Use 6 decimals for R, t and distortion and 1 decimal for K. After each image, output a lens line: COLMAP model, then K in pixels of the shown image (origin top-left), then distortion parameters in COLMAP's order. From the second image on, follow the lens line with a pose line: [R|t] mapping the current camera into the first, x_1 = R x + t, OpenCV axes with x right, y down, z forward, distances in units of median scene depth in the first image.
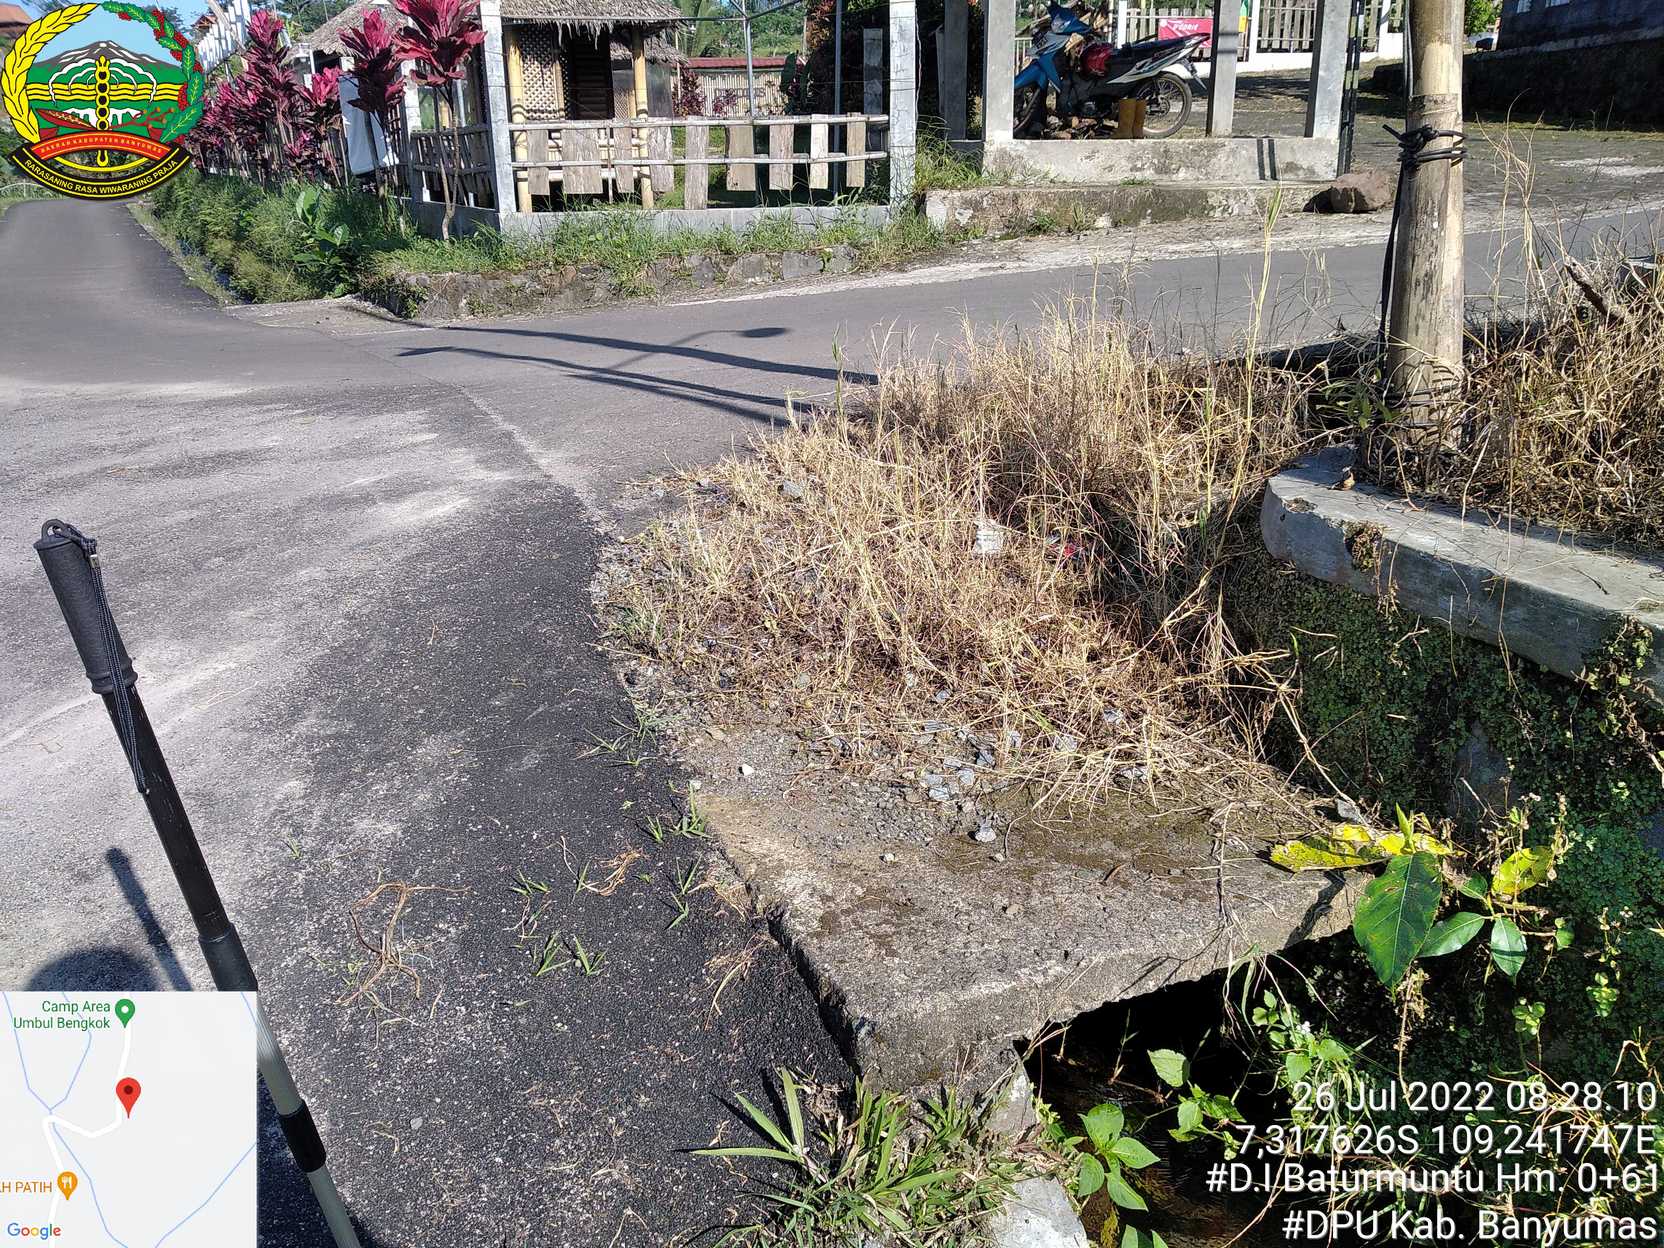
lens RADIAL K [[1385.1, 0, 834.8], [0, 1385.1, 622.7], [0, 0, 1]] dist [0.019636, -0.078314]
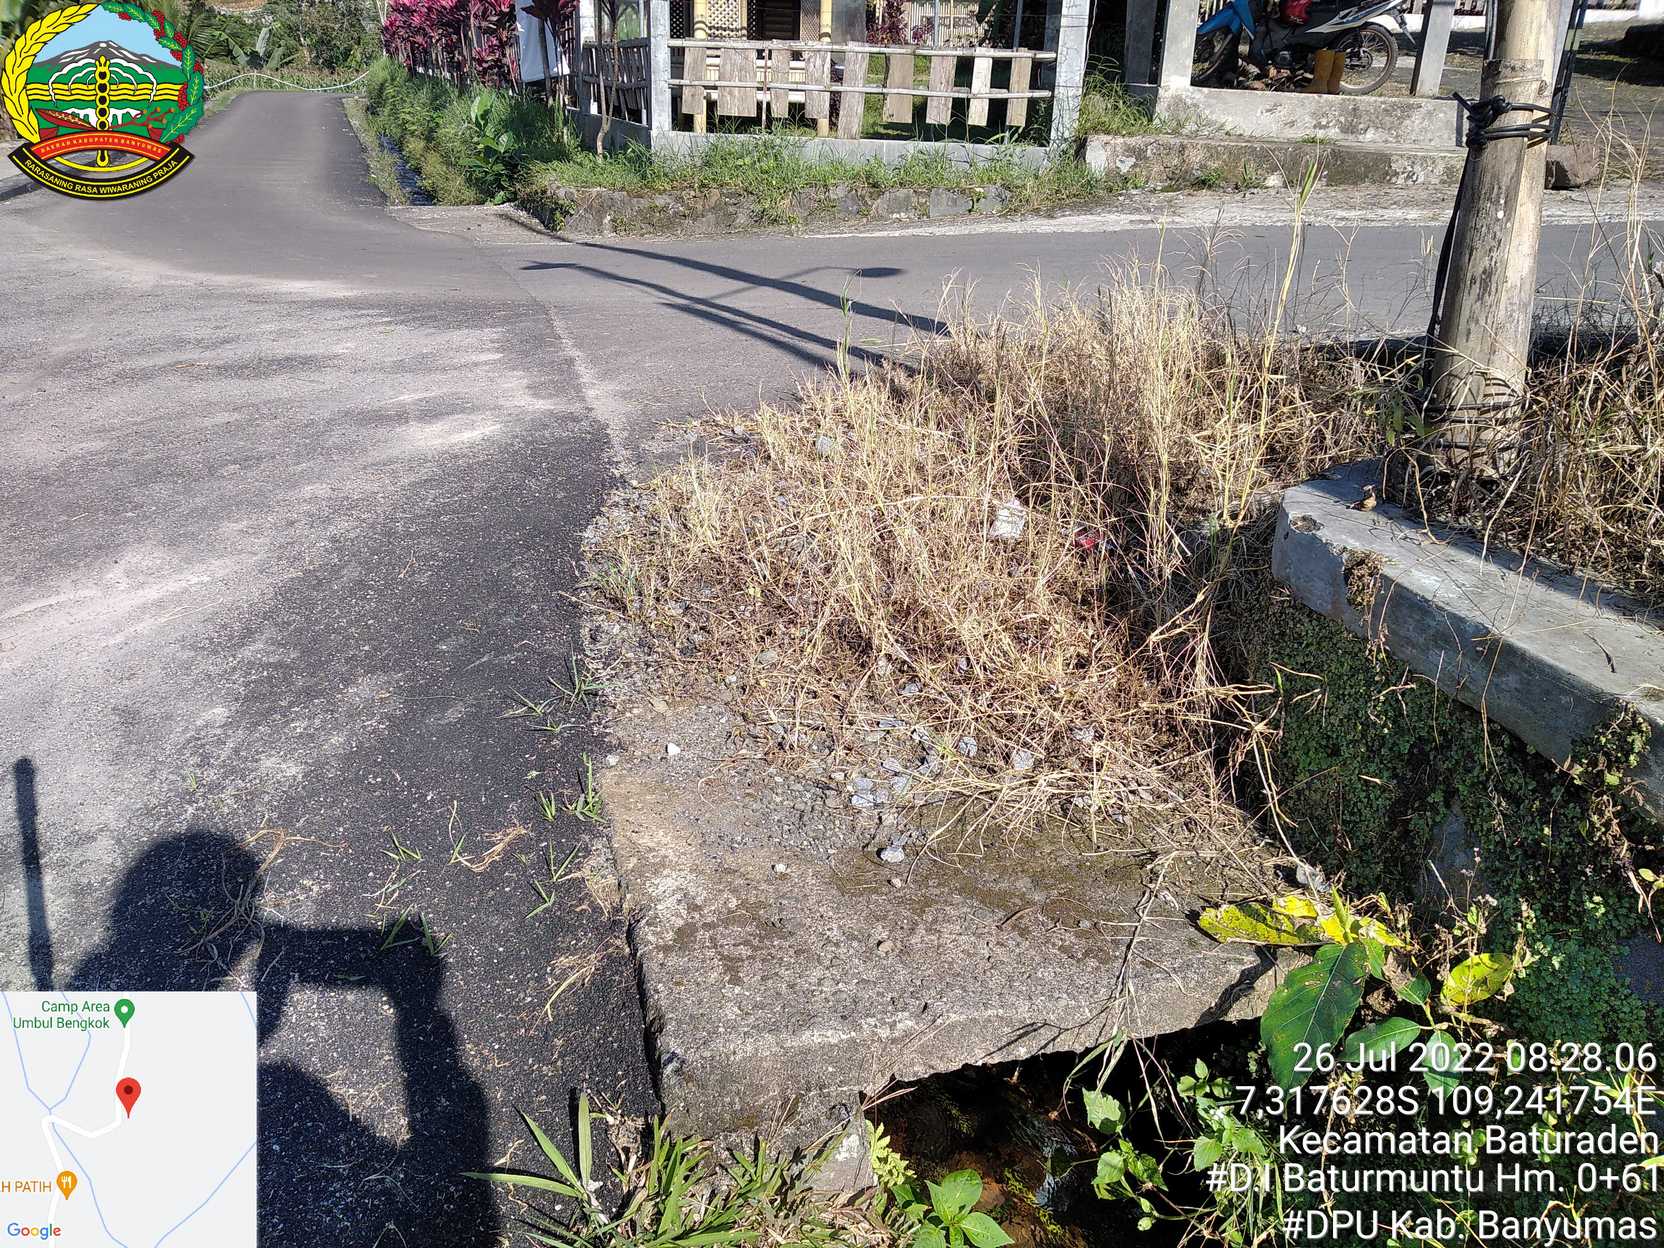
lens RADIAL K [[1385.1, 0, 834.8], [0, 1385.1, 622.7], [0, 0, 1]] dist [0.019636, -0.078314]
pose [[0.988339, 0.102495, -0.112610, 0.103651], [-0.097369, 0.993985, 0.050126, -0.026691], [0.117070, -0.038577, 0.992374, 0.062751]]
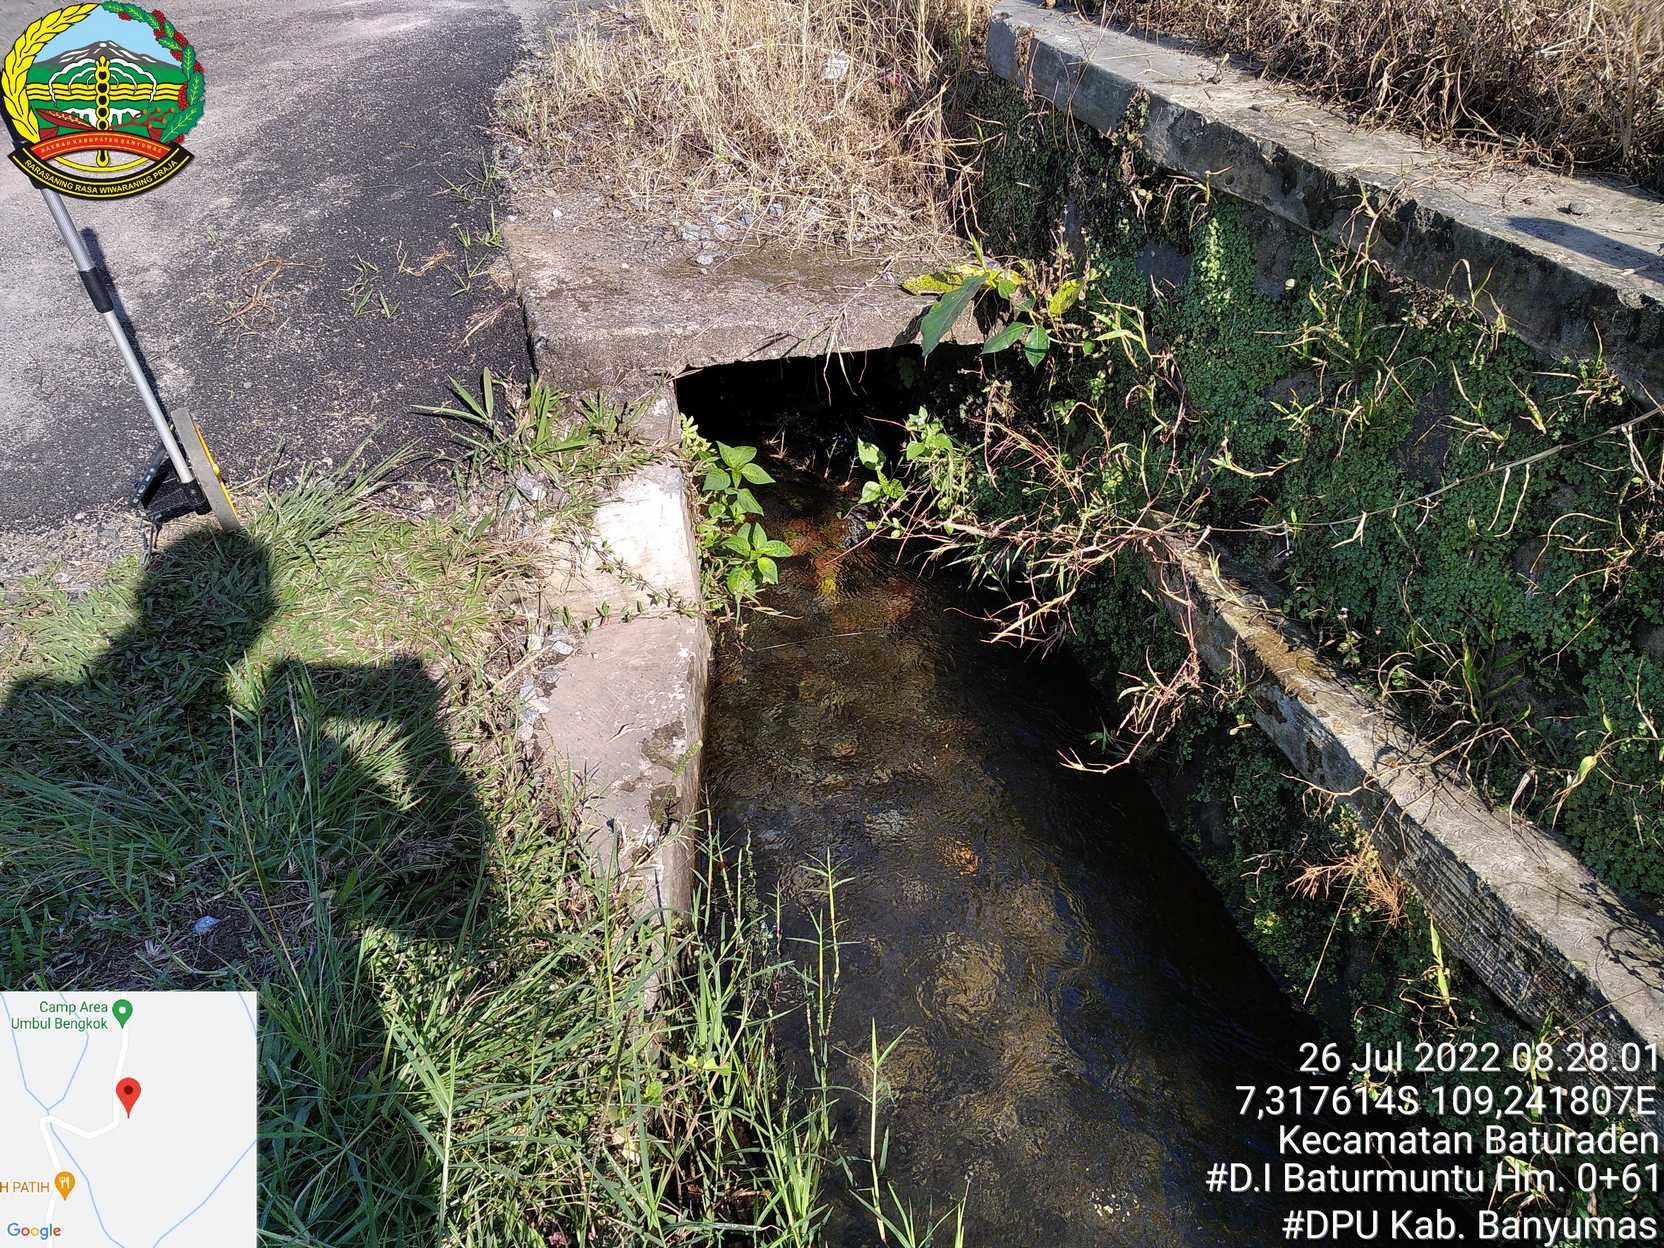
lens RADIAL K [[1385.1, 0, 834.8], [0, 1385.1, 622.7], [0, 0, 1]] dist [0.019636, -0.078314]
pose [[0.991296, 0.099113, -0.086655, 0.248988], [-0.075713, 0.967654, 0.240651, 0.105983], [0.107703, -0.231996, 0.966736, -0.223871]]
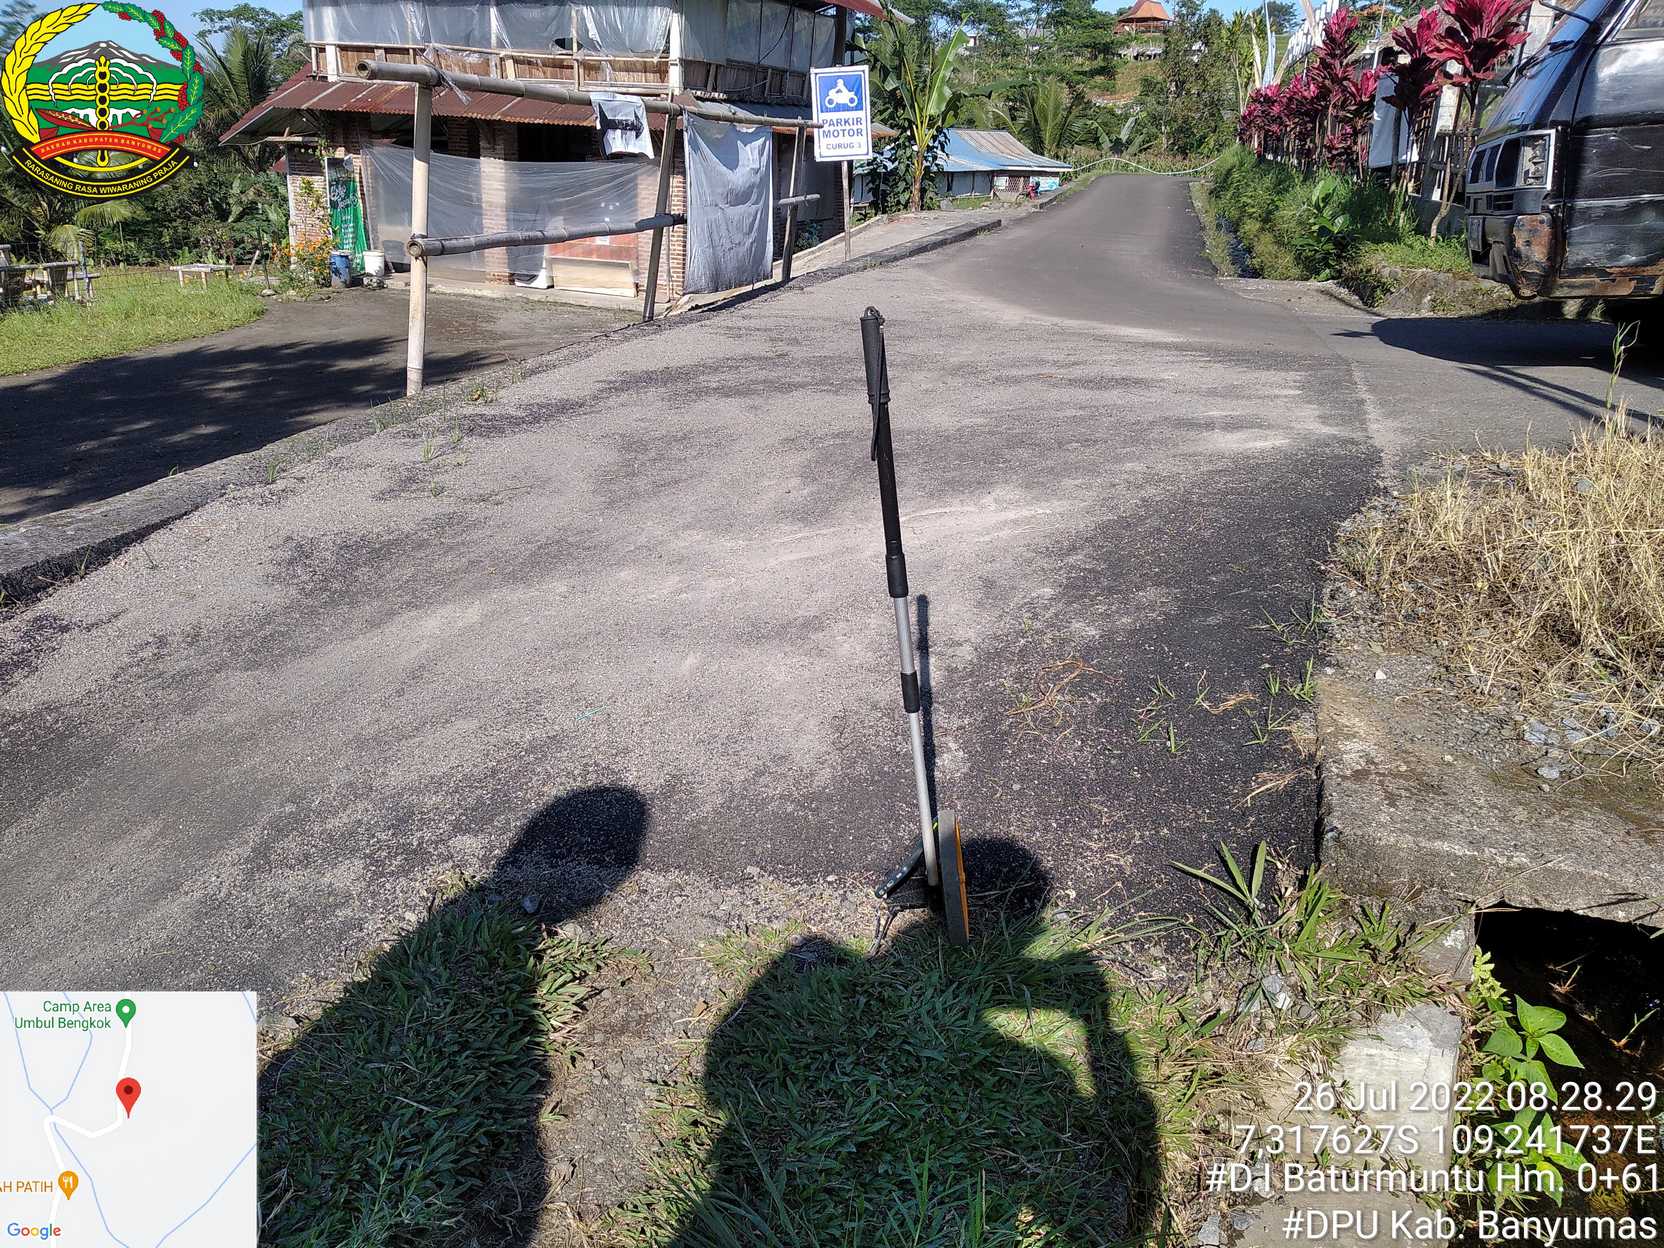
lens RADIAL K [[1385.1, 0, 834.8], [0, 1385.1, 622.7], [0, 0, 1]] dist [0.019636, -0.078314]
pose [[0.761764, 0.263161, -0.591998, 0.196492], [-0.261052, 0.960999, 0.091281, 0.056808], [0.592931, 0.085008, 0.800753, -0.161865]]
